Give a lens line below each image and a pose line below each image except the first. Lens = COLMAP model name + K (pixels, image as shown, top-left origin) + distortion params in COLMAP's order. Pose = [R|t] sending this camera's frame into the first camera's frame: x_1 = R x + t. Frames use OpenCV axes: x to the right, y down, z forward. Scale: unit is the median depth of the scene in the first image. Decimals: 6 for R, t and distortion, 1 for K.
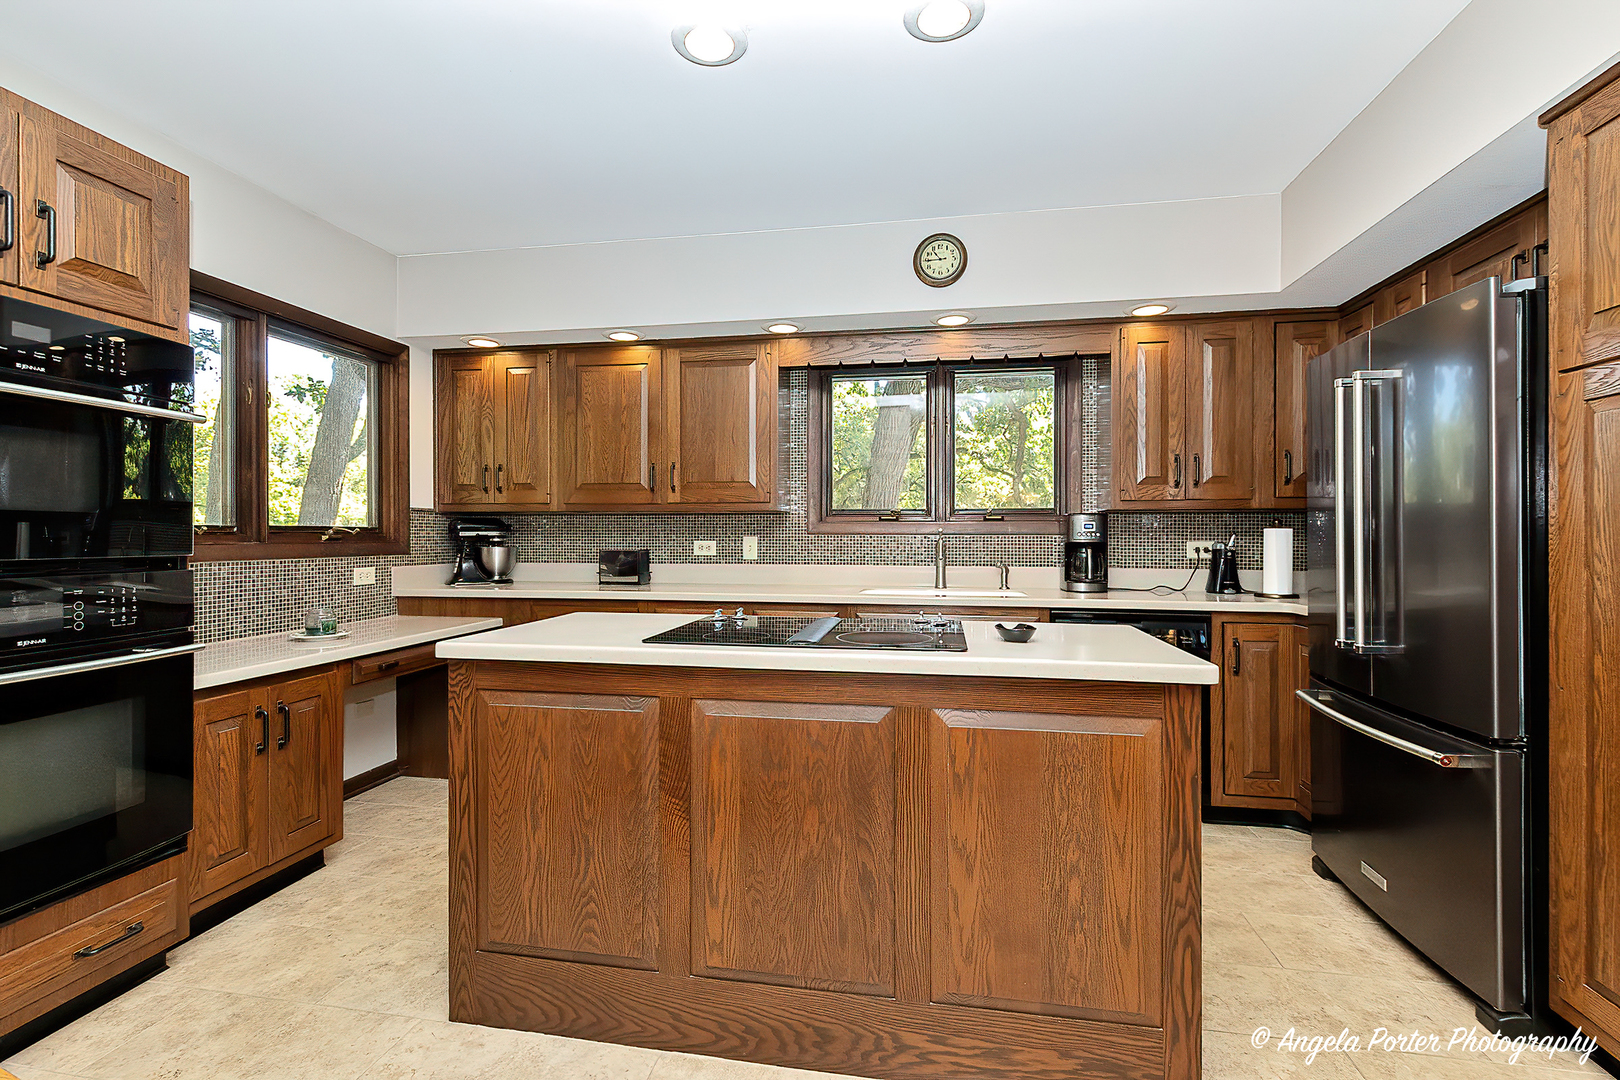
lens RADIAL K [[736.7, 0, 806.9], [0, 736.7, 534.8], [0, 0, 1]] dist [0.009196, -0.001392]
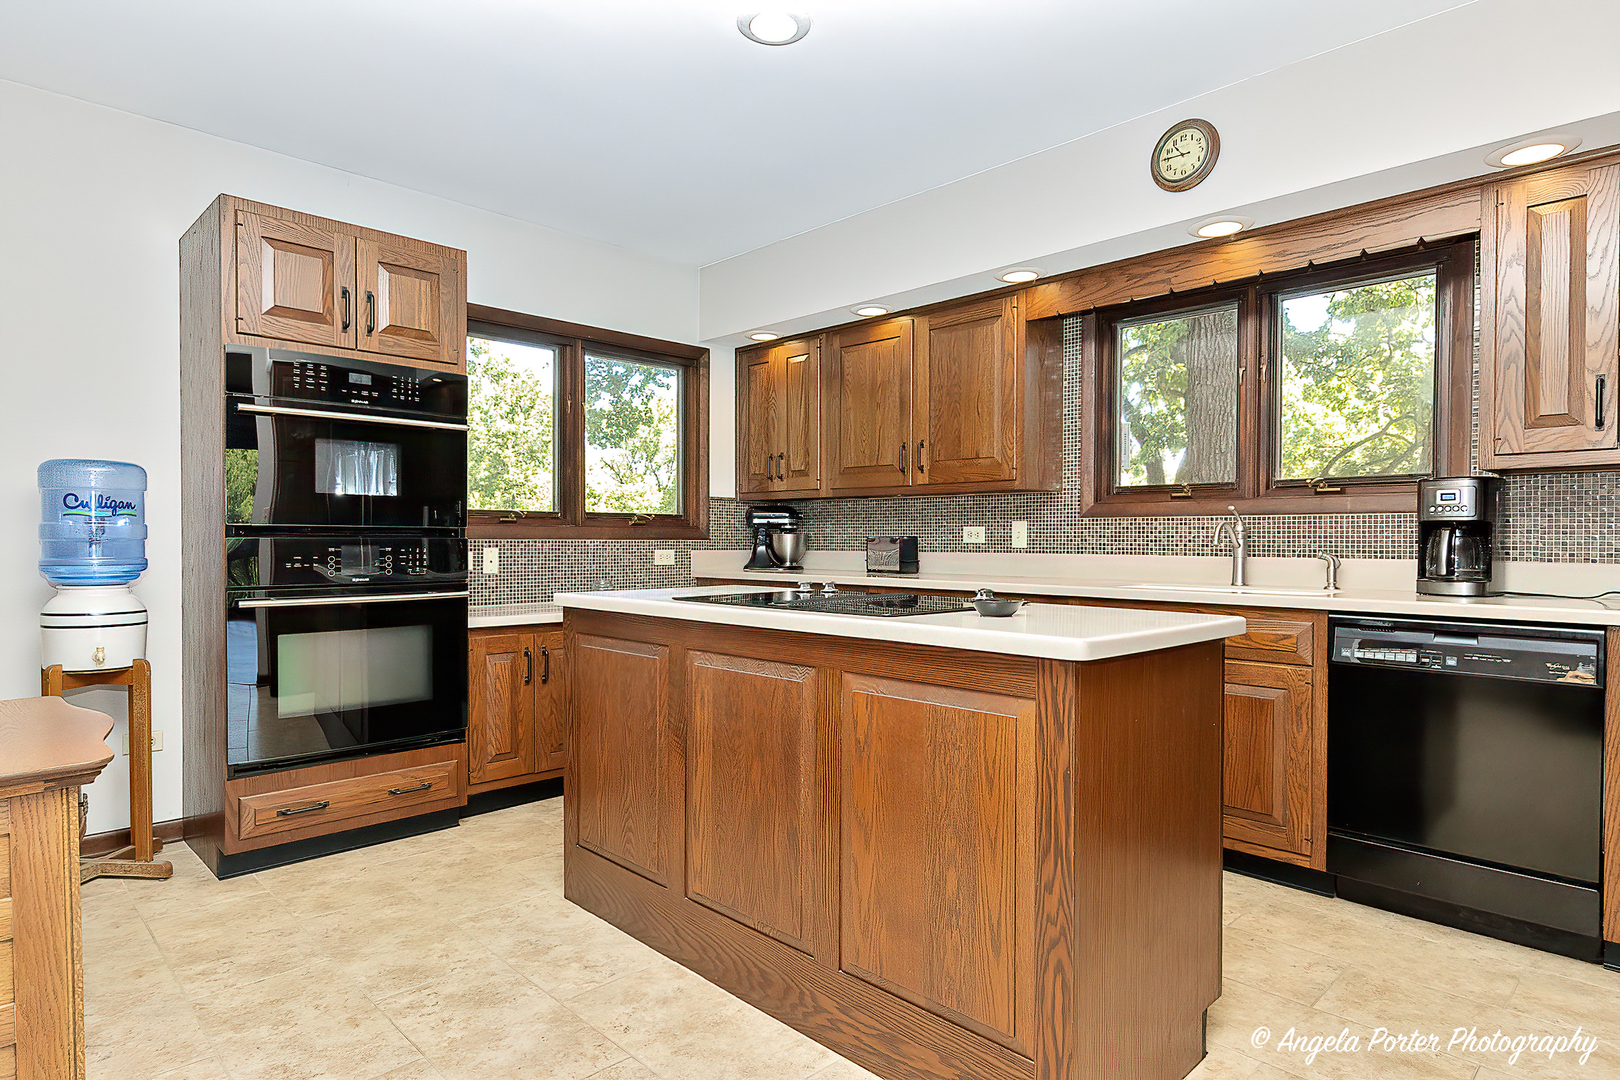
lens RADIAL K [[891.5, 0, 808.2], [0, 891.5, 545.9], [0, 0, 1]] dist [0.010434, 0.002188]
pose [[0.820686, 0.005557, -0.571353, 0.395367], [-0.001253, 0.999968, 0.007925, 0.029549], [0.571379, -0.005788, 0.820666, 0.003058]]
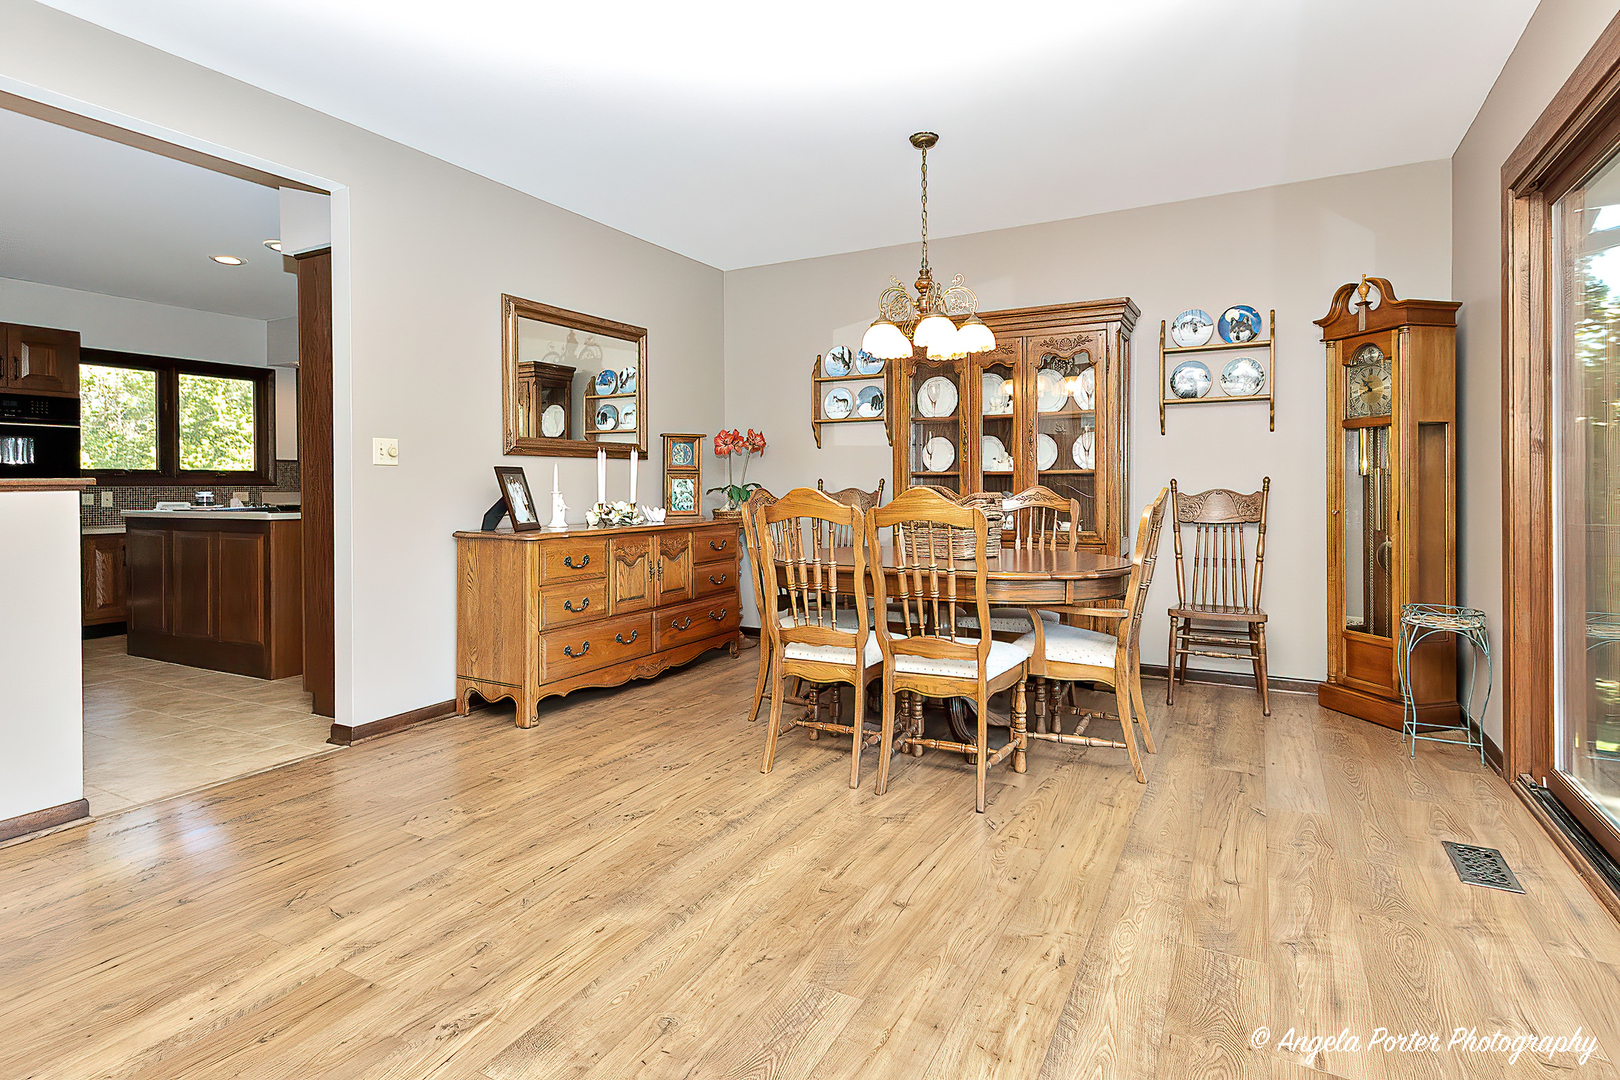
lens RADIAL K [[839.4, 0, 796.3], [0, 839.4, 486.7], [0, 0, 1]] dist [0.002606, -0.000173]
pose [[0.943836, -0.007081, -0.330340, 1.541969], [0.008887, 0.999953, 0.003957, 0.038225], [0.330296, -0.006671, 0.943854, -0.579628]]
